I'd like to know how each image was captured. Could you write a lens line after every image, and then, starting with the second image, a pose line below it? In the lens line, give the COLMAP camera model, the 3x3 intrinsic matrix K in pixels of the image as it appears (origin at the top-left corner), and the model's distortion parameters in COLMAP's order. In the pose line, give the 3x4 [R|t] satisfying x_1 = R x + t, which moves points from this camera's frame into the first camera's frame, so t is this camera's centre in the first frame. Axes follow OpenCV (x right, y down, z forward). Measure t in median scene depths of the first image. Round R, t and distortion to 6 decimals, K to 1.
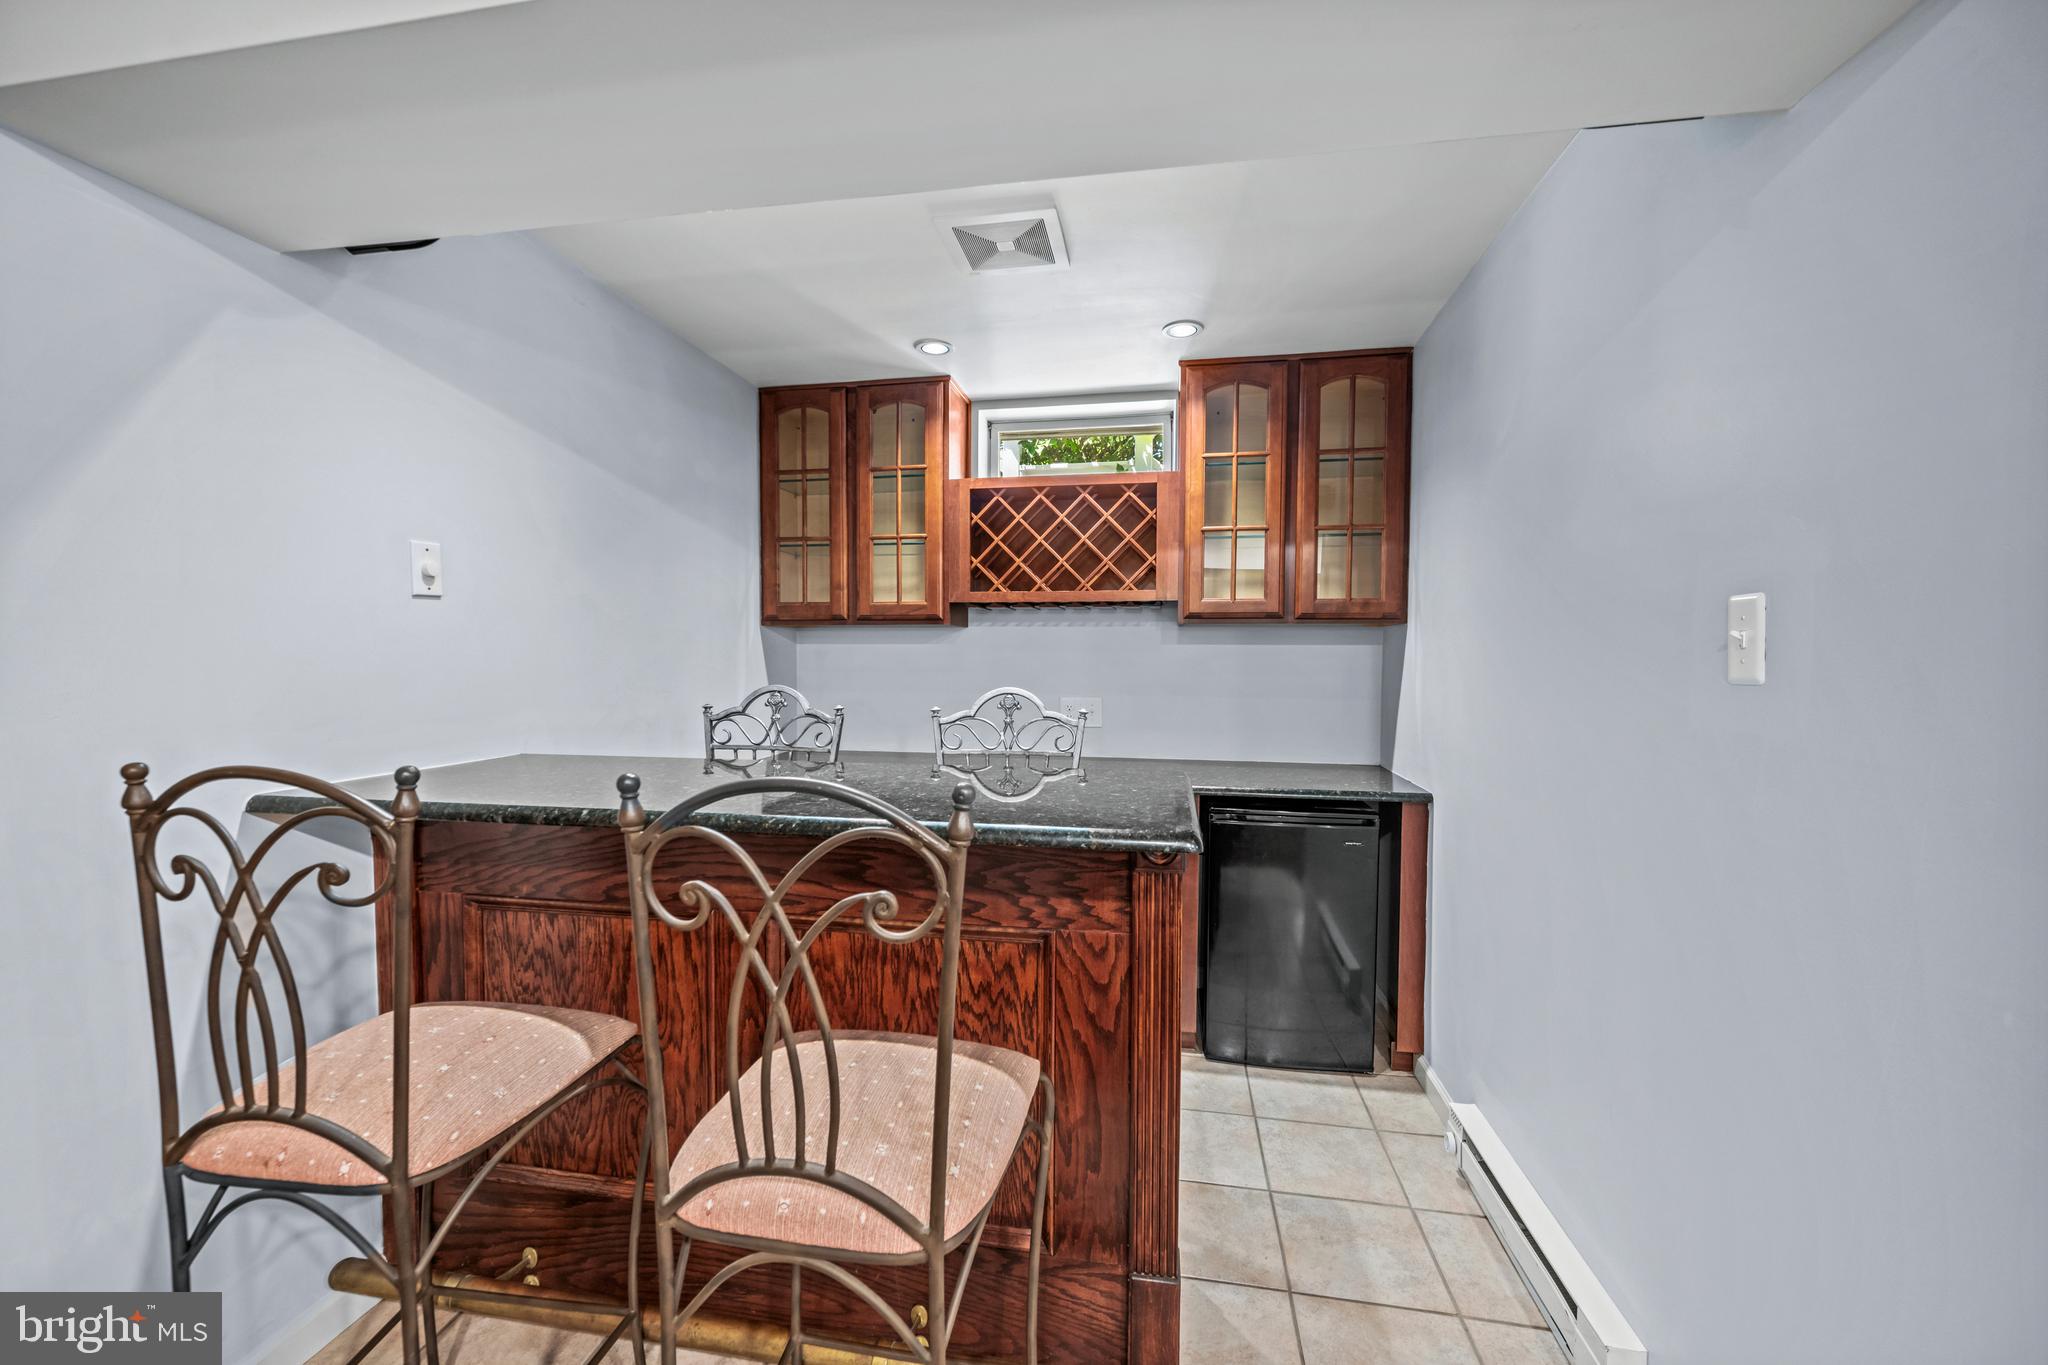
lens RADIAL K [[826.2, 0, 1016.8], [0, 826.2, 681.0], [0, 0, 1]] dist [-0.000405, 0.000235]
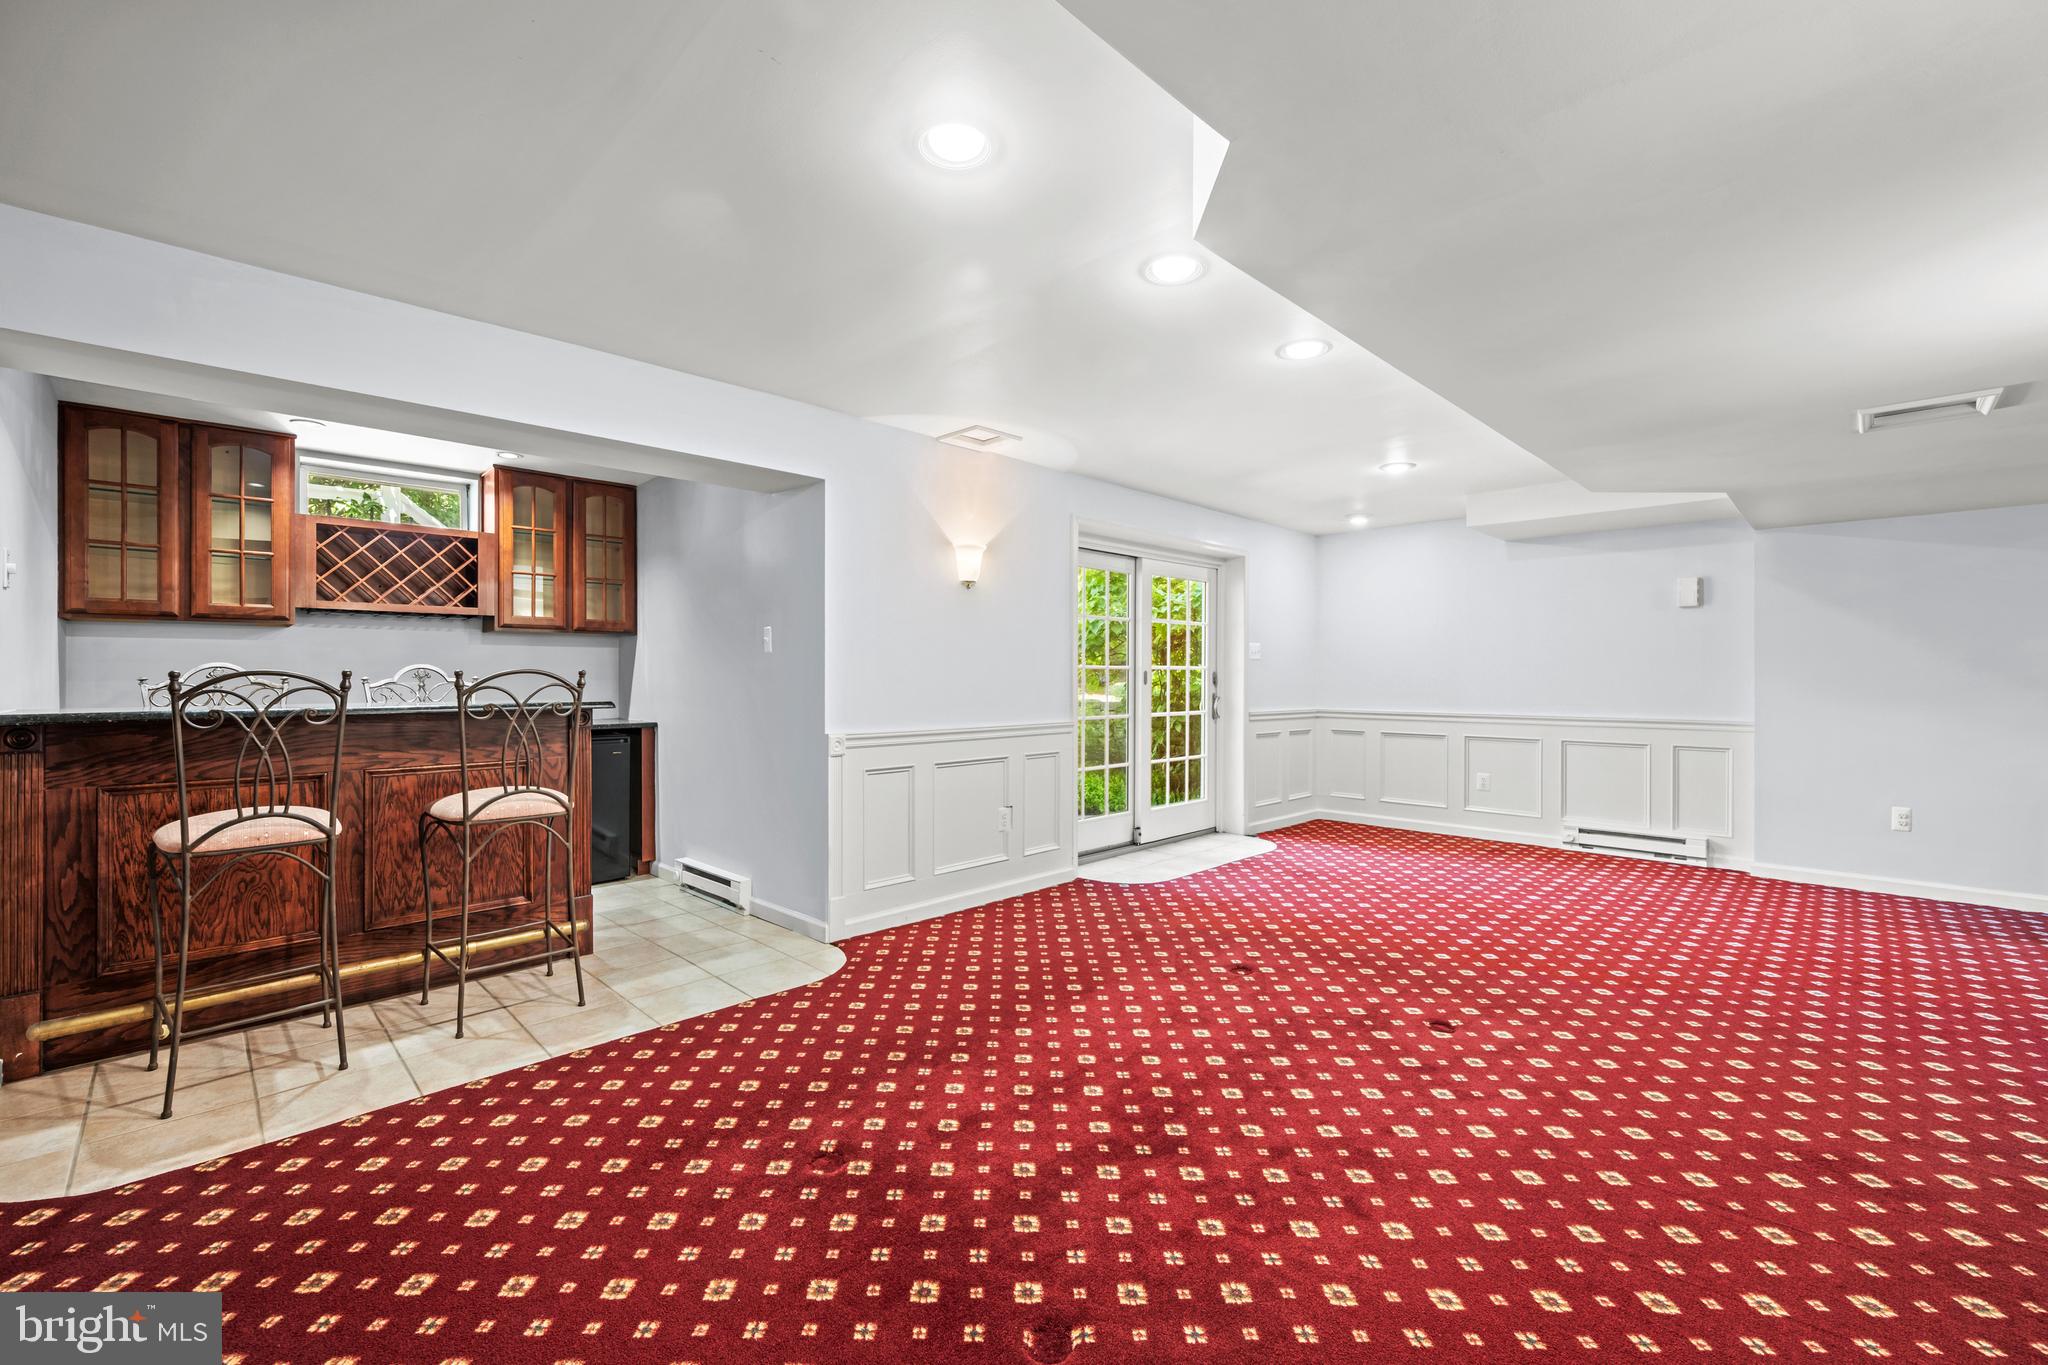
lens RADIAL K [[826.2, 0, 1014.5], [0, 826.2, 682.0], [0, 0, 1]] dist [-0.000405, 0.000235]
pose [[0.576028, -0.011241, 0.817353, -0.523184], [0.030873, 0.999491, -0.008011, 0.071745], [-0.816847, 0.029849, 0.576081, -0.708807]]
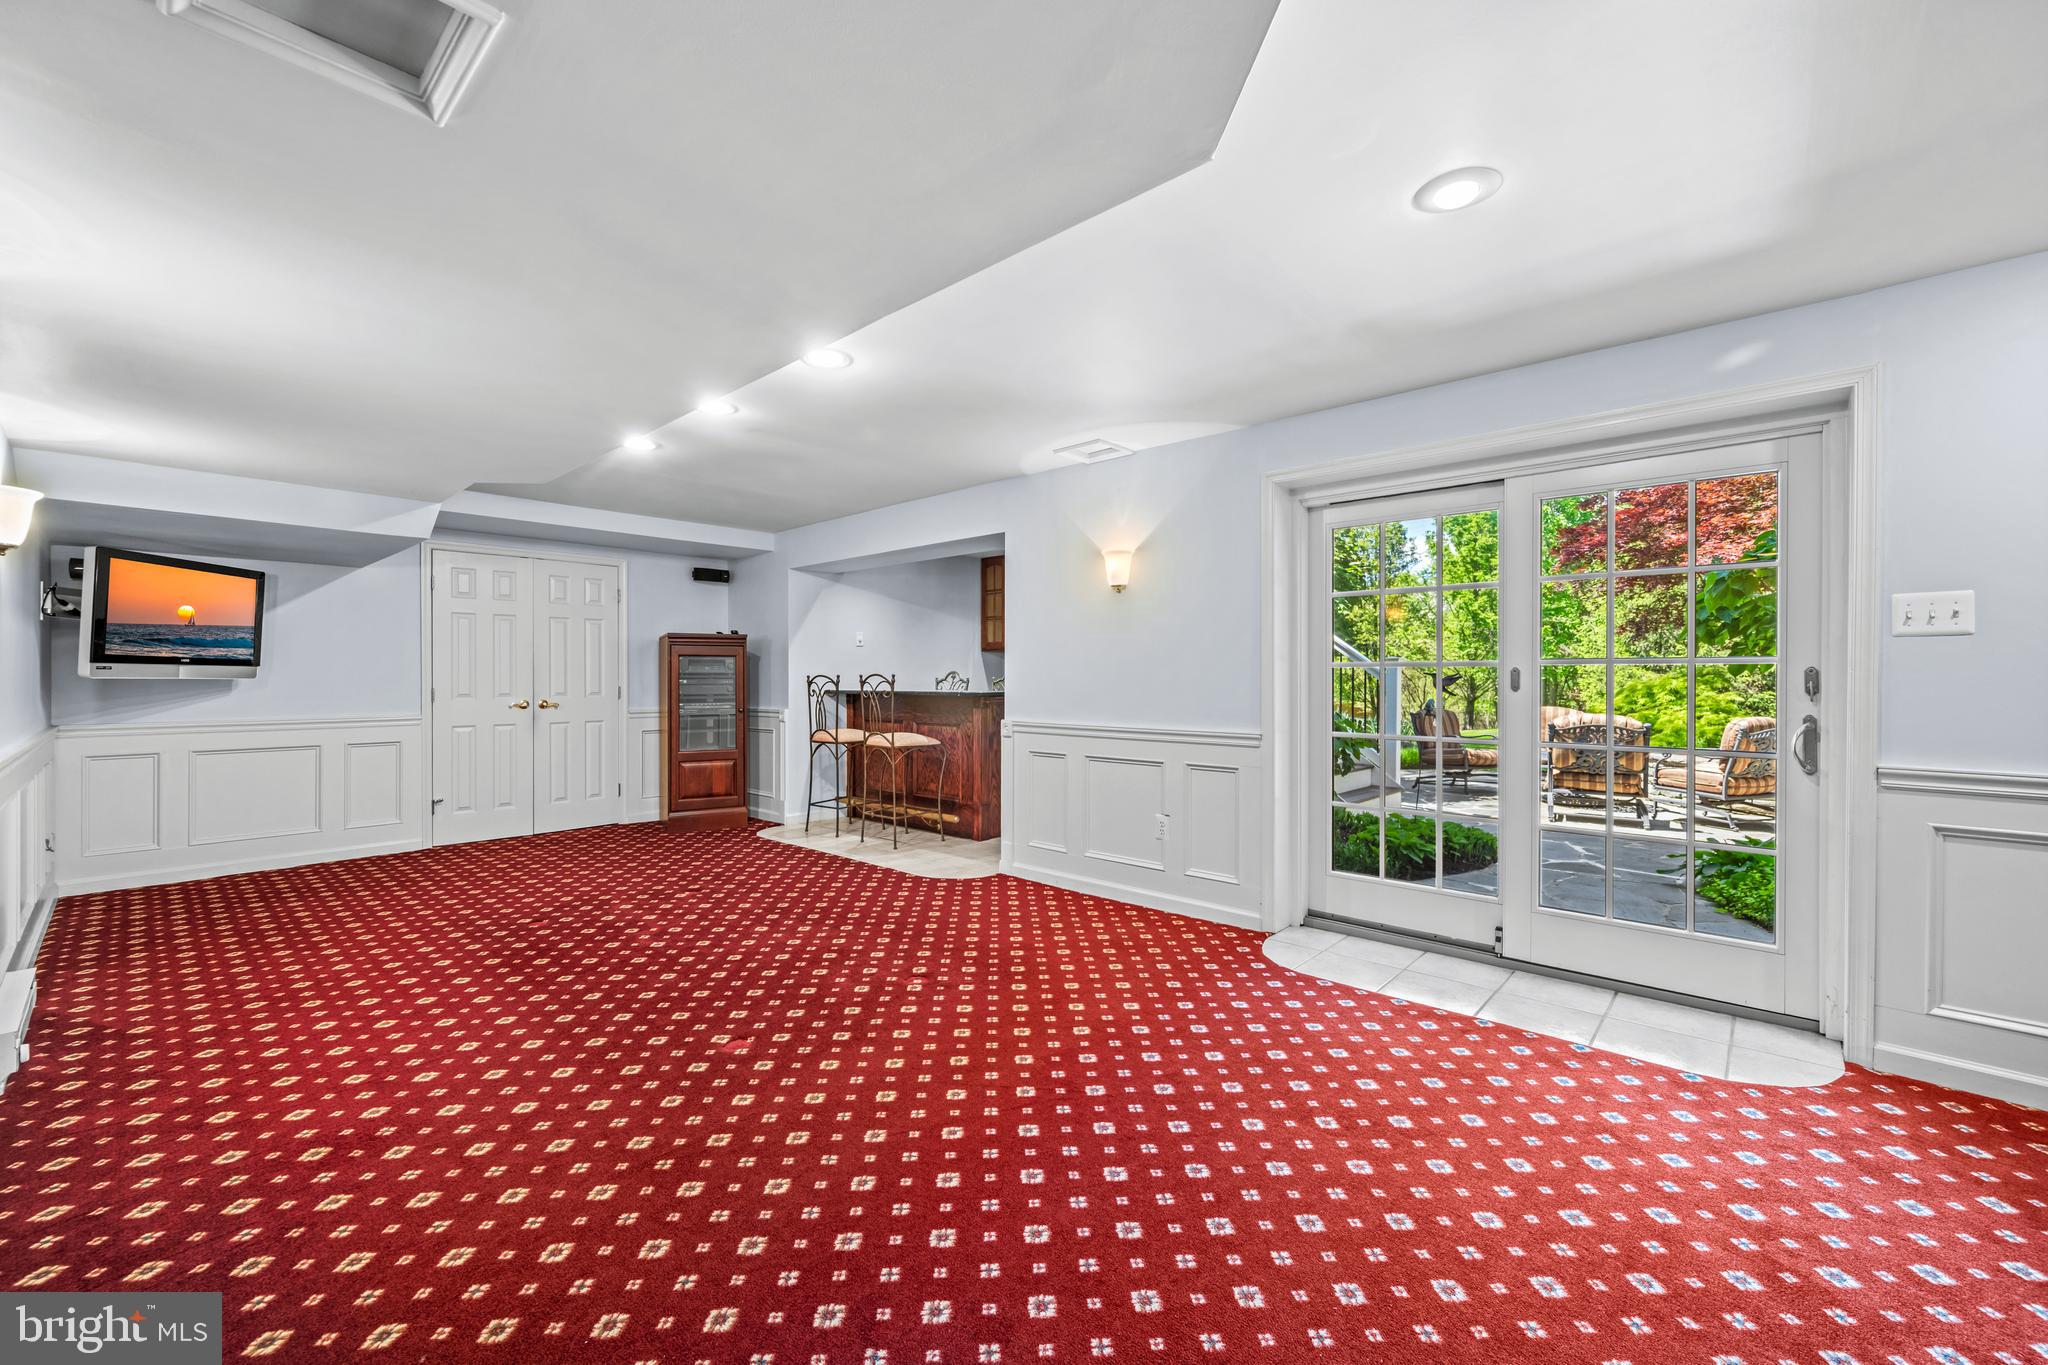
lens RADIAL K [[826.2, 0, 1017.2], [0, 826.2, 678.9], [0, 0, 1]] dist [-0.000405, 0.000235]
pose [[0.842606, -0.001031, -0.538530, 1.240888], [-0.016927, 0.999453, -0.028400, 0.095689], [0.538265, 0.033046, 0.842128, -1.166820]]
